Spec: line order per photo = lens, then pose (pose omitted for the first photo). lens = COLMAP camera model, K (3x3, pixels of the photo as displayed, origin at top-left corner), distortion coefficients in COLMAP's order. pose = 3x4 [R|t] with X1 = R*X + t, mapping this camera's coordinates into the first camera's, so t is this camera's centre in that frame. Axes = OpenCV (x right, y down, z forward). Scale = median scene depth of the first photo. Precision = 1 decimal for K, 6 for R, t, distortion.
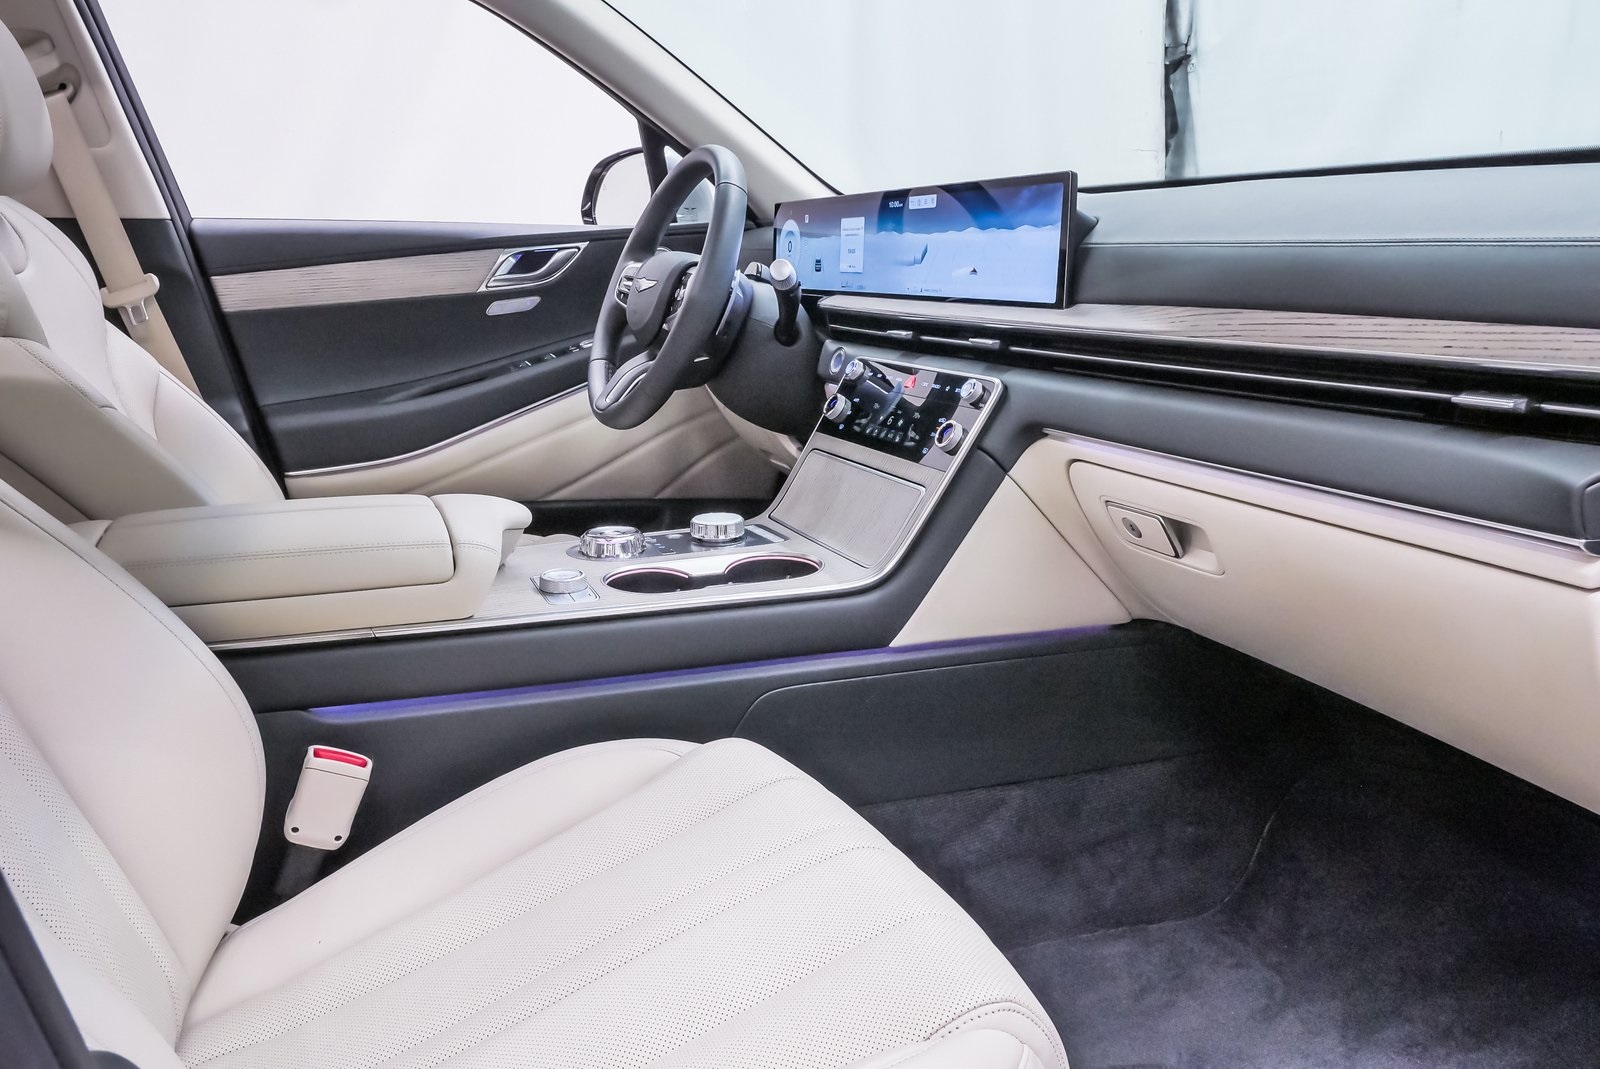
lens RADIAL K [[1172.6, 0, 789.9], [0, 1172.6, 535.8], [0, 0, 1]] dist [-0.043278, 0.019898]
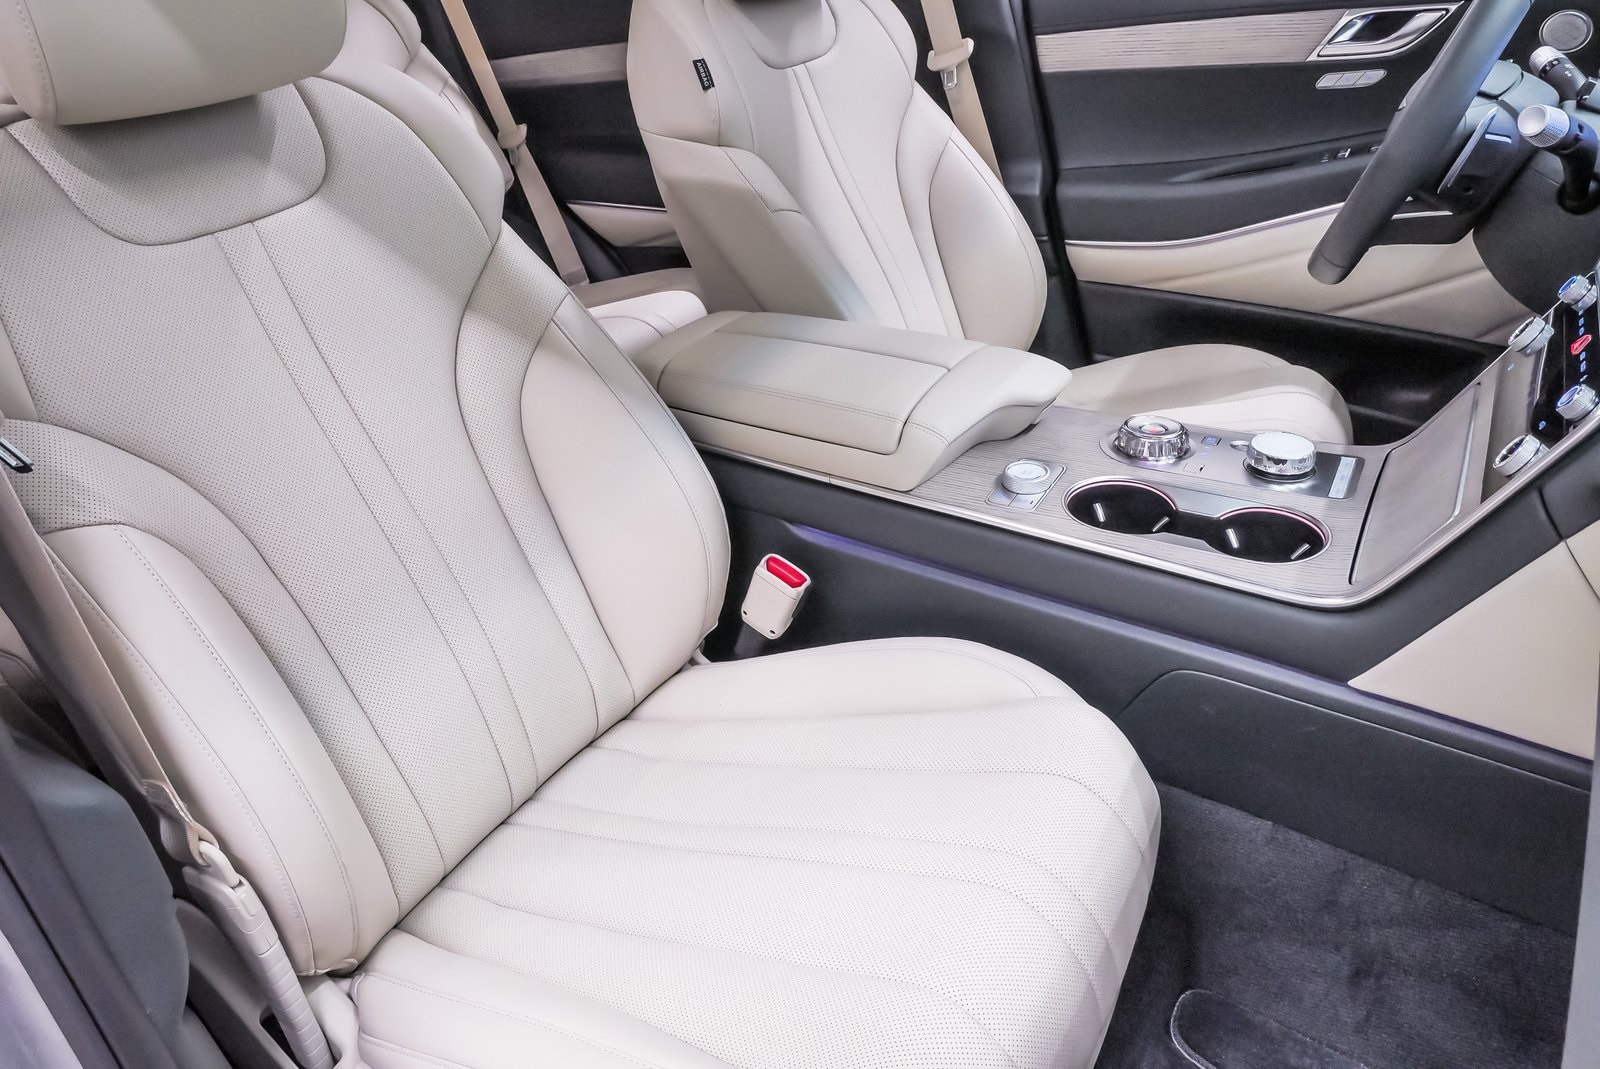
lens RADIAL K [[1172.6, 0, 789.9], [0, 1172.6, 535.8], [0, 0, 1]] dist [-0.043278, 0.019898]
pose [[0.593931, 0.363966, -0.717478, 0.309324], [-0.131376, 0.923720, 0.359836, -0.183833], [0.793717, -0.119458, 0.596442, 0.197105]]
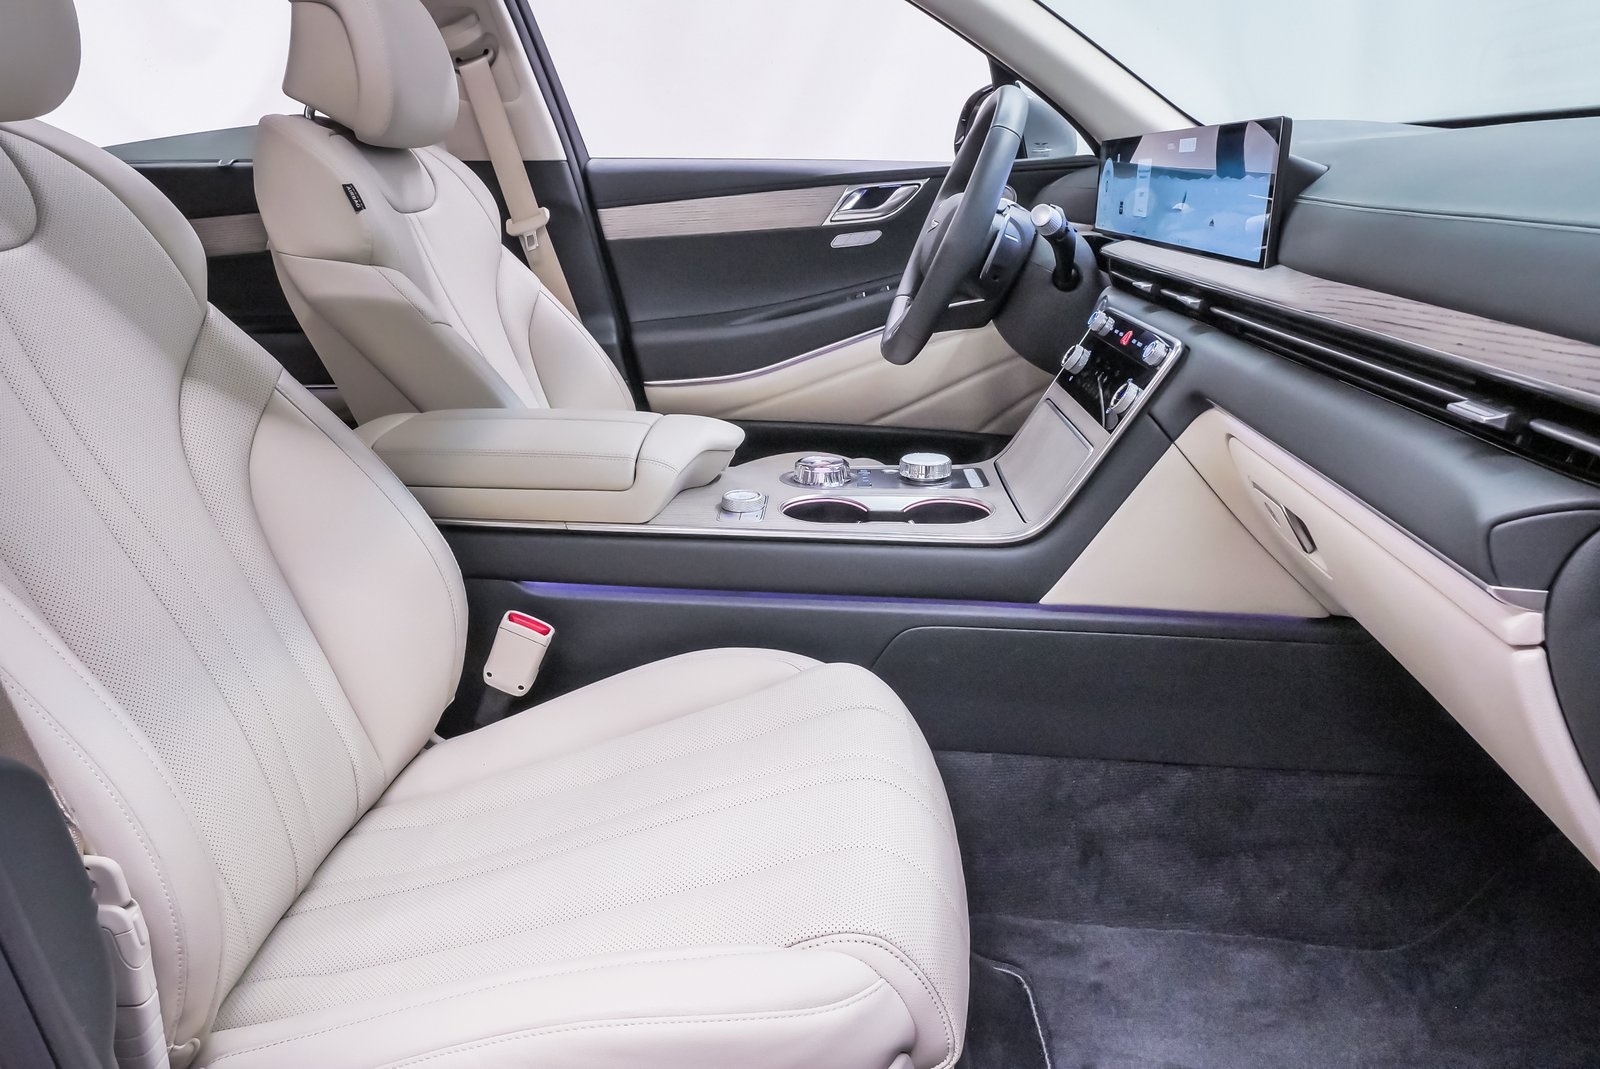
lens RADIAL K [[1172.6, 0, 789.9], [0, 1172.6, 535.8], [0, 0, 1]] dist [-0.043278, 0.019898]
pose [[0.900604, 0.126137, -0.415936, 0.241301], [-0.097657, 0.991220, 0.089146, -0.024823], [0.423528, -0.039666, 0.905014, 0.004690]]
